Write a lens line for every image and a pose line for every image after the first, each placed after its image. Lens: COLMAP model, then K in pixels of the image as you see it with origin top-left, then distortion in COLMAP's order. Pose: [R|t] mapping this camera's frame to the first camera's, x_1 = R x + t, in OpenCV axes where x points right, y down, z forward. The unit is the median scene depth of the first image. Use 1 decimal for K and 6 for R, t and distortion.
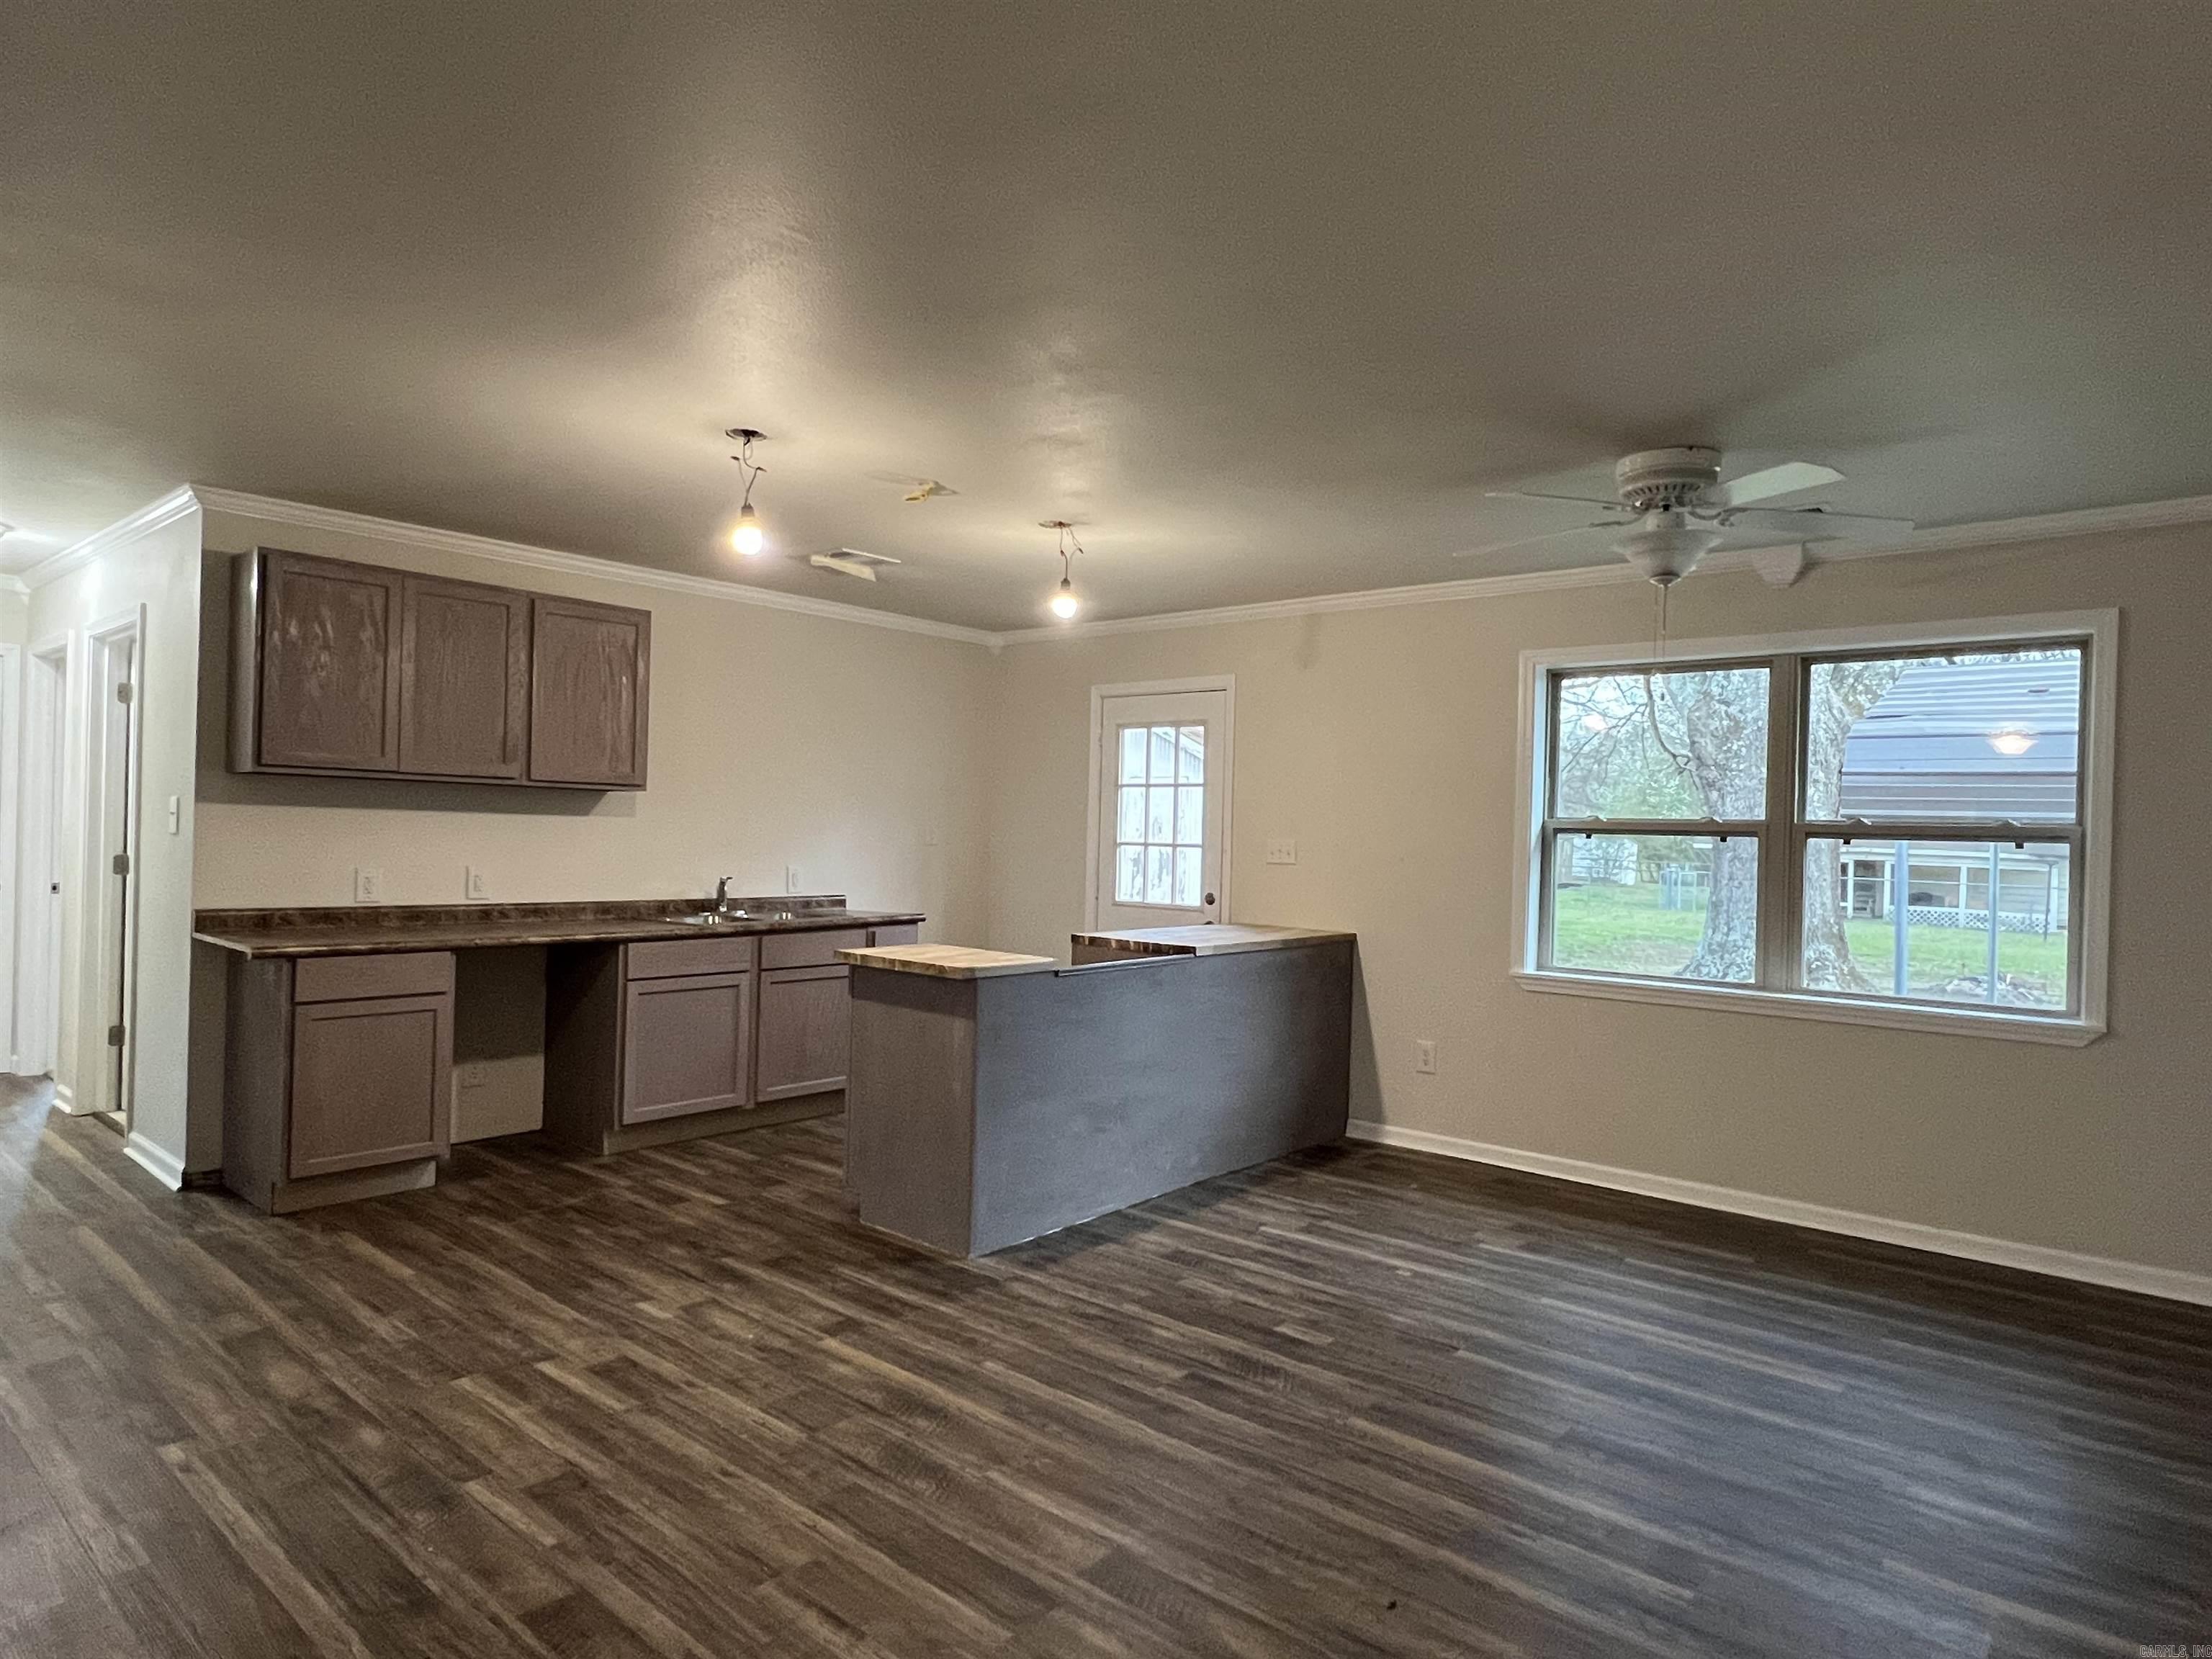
lens RADIAL K [[1274.1, 0, 1110.9], [0, 1274.1, 826.5], [0, 0, 1]] dist [-0.007189, -0.003563]
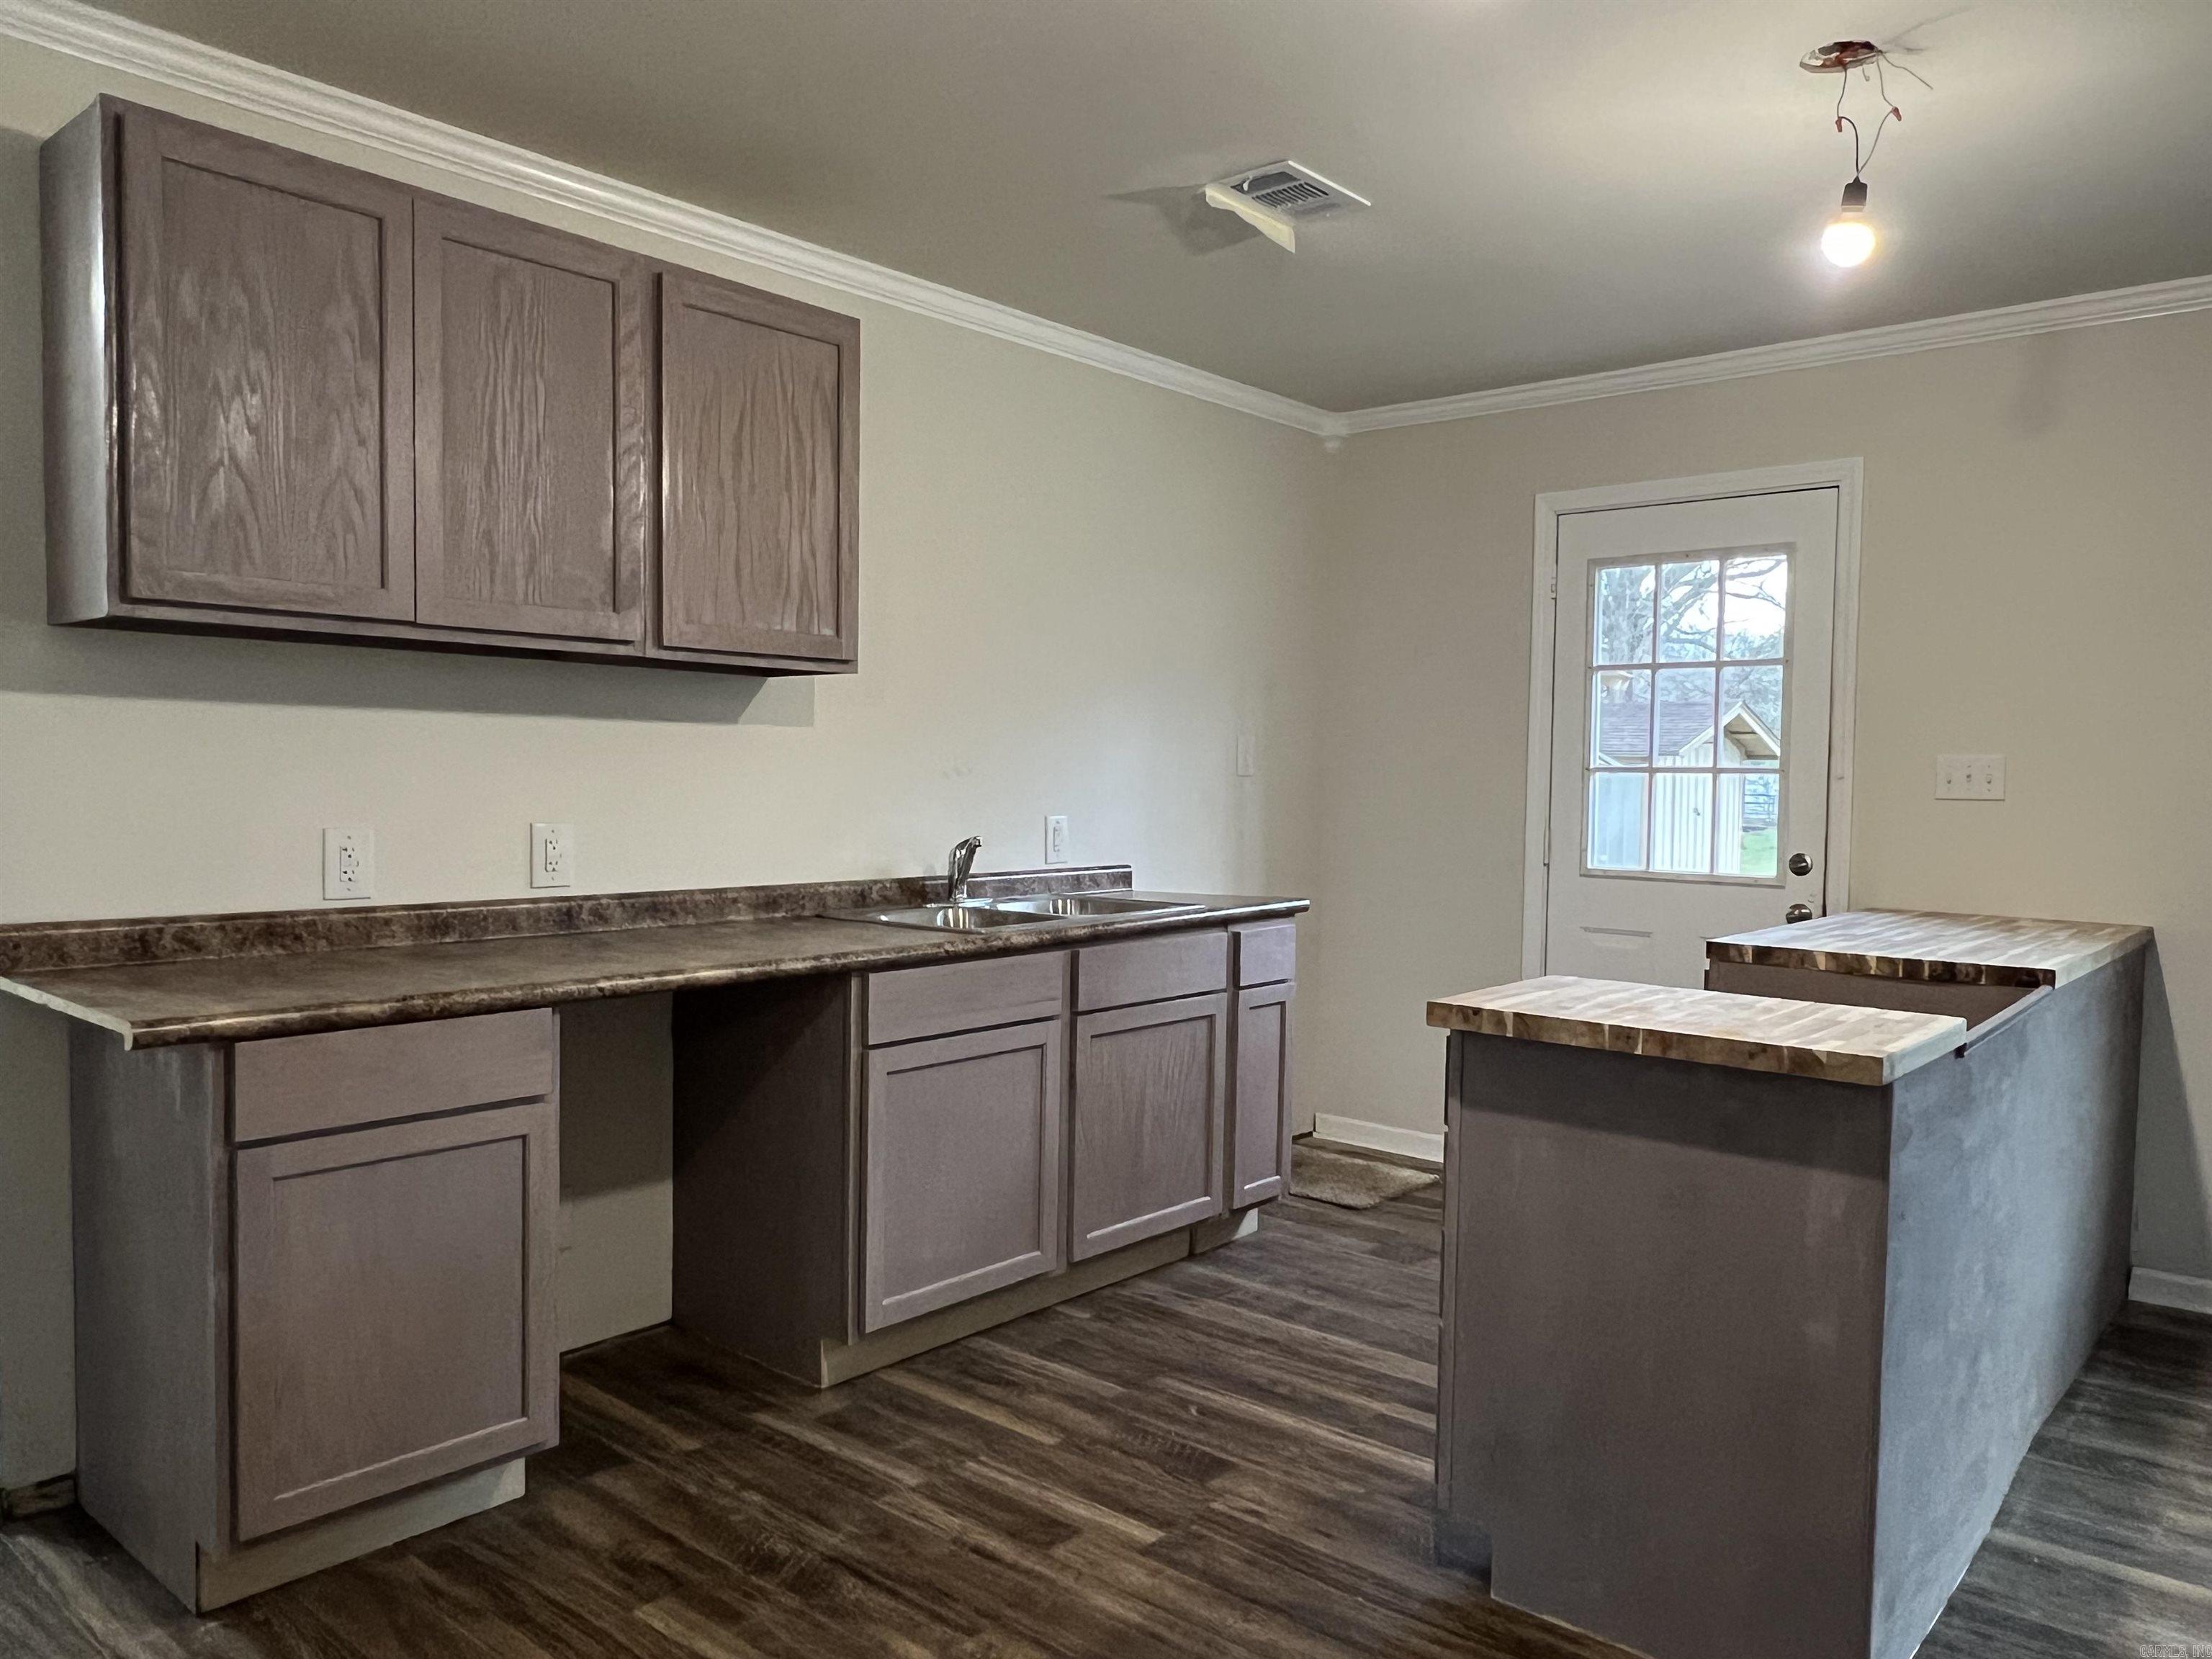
lens RADIAL K [[1567.0, 0, 1102.9], [0, 1567.0, 836.0], [0, 0, 1]] dist [-0.004915, -0.001429]
pose [[0.999882, -0.012360, -0.009088, -0.283205], [0.012768, 0.998846, 0.046291, 0.010838], [0.008505, -0.046401, 0.998887, 0.394867]]
